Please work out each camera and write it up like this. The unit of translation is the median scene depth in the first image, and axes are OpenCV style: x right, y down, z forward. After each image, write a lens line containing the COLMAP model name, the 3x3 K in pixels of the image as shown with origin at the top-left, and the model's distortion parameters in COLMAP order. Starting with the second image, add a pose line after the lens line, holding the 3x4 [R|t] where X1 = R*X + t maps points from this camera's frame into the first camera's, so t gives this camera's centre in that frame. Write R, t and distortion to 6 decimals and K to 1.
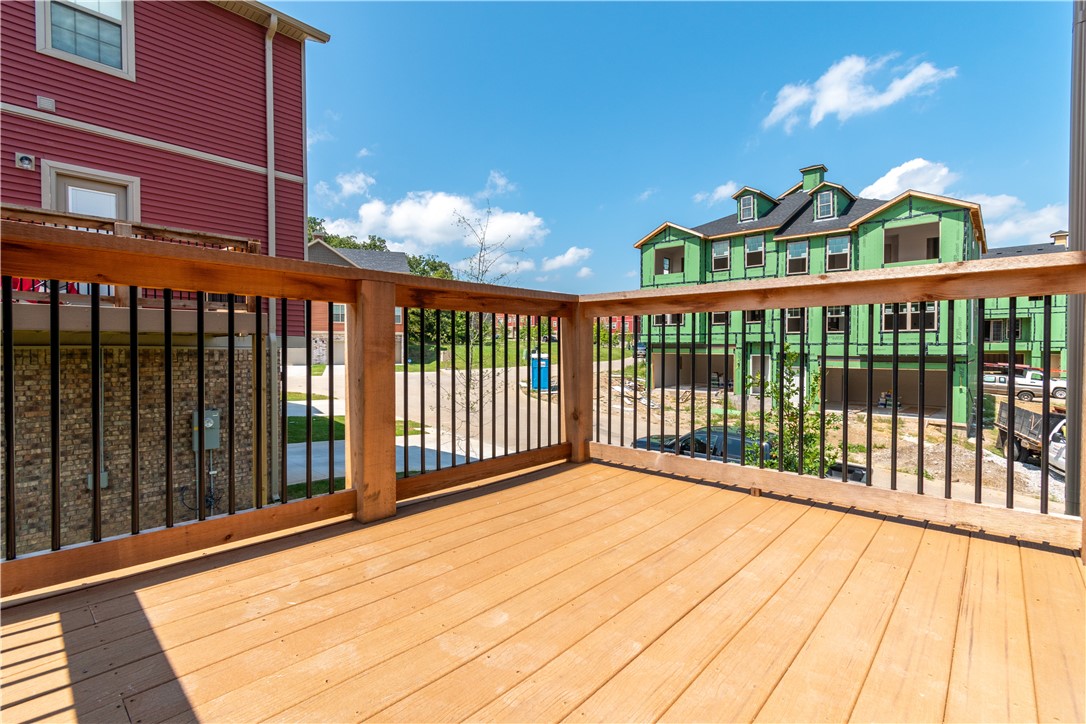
lens RADIAL K [[489.1, 0, 542.0], [0, 489.1, 356.1], [0, 0, 1]] dist [-0.001040, -0.000109]
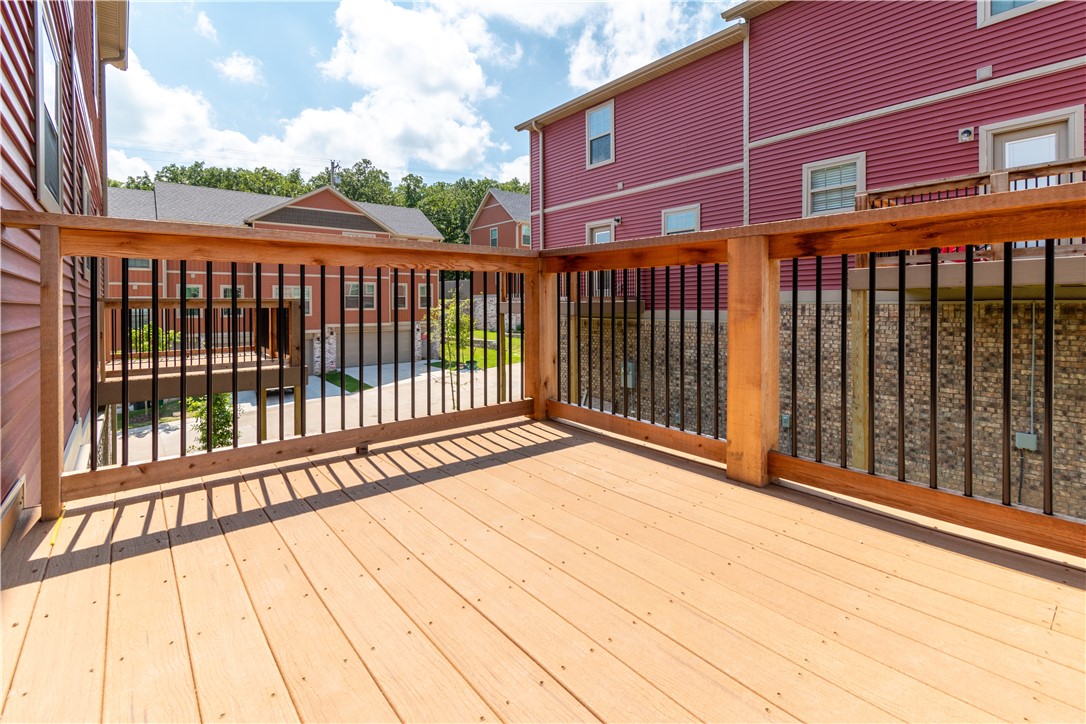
lens RADIAL K [[494.6, 0, 542.1], [0, 494.6, 306.6], [0, 0, 1]] dist [0.001325, 0.000121]
pose [[-0.122365, 0.005280, -0.992471, 0.194994], [-0.011591, 0.999910, 0.006748, -0.004586], [0.992417, 0.012329, -0.122293, 0.204266]]
